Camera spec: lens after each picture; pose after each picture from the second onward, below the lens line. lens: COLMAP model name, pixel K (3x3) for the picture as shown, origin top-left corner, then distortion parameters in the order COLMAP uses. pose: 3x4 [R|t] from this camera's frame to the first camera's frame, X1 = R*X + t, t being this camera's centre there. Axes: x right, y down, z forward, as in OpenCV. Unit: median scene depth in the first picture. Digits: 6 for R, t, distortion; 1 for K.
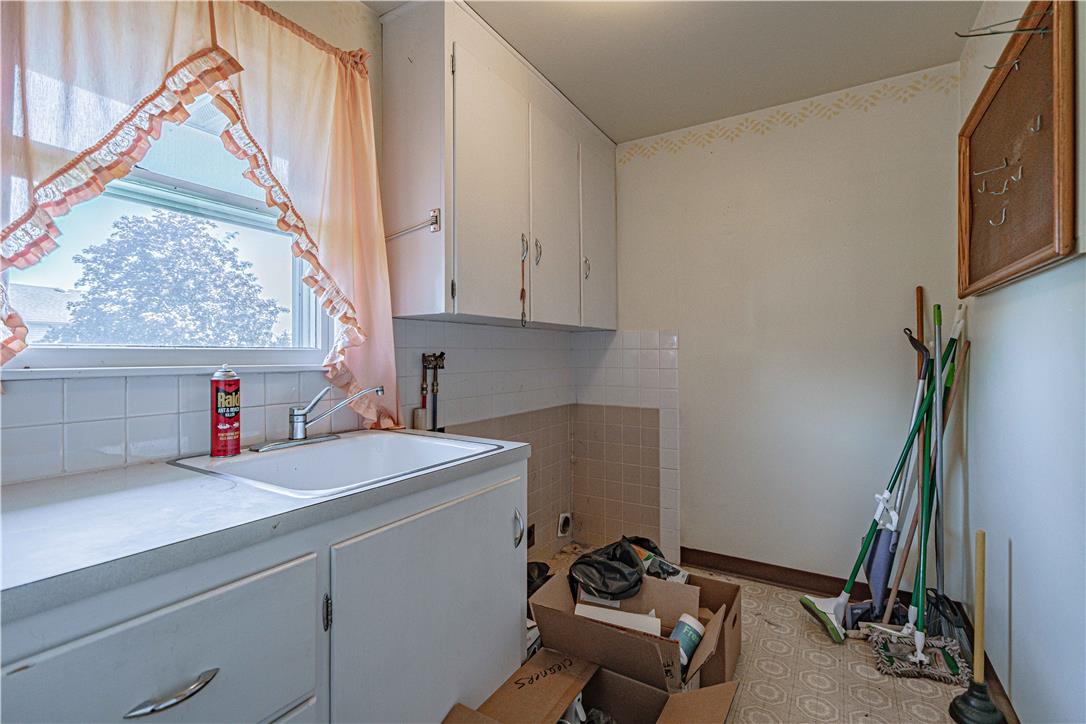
lens RADIAL K [[495.2, 0, 544.2], [0, 495.2, 353.0], [0, 0, 1]] dist [-0.006951, 0.001302]
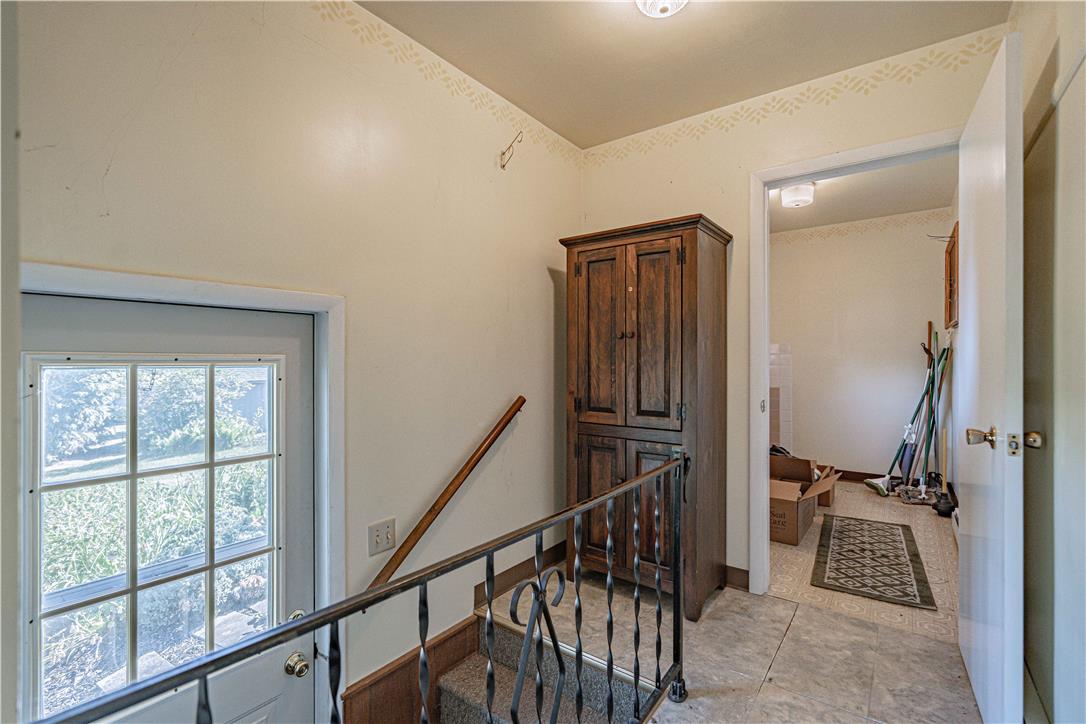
lens RADIAL K [[495.2, 0, 535.6], [0, 495.2, 363.3], [0, 0, 1]] dist [-0.006951, 0.001302]
pose [[0.994147, 0.003847, -0.107969, -0.616482], [-0.003837, 0.999993, 0.000298, 0.038260], [0.107970, 0.000118, 0.994154, -1.182156]]
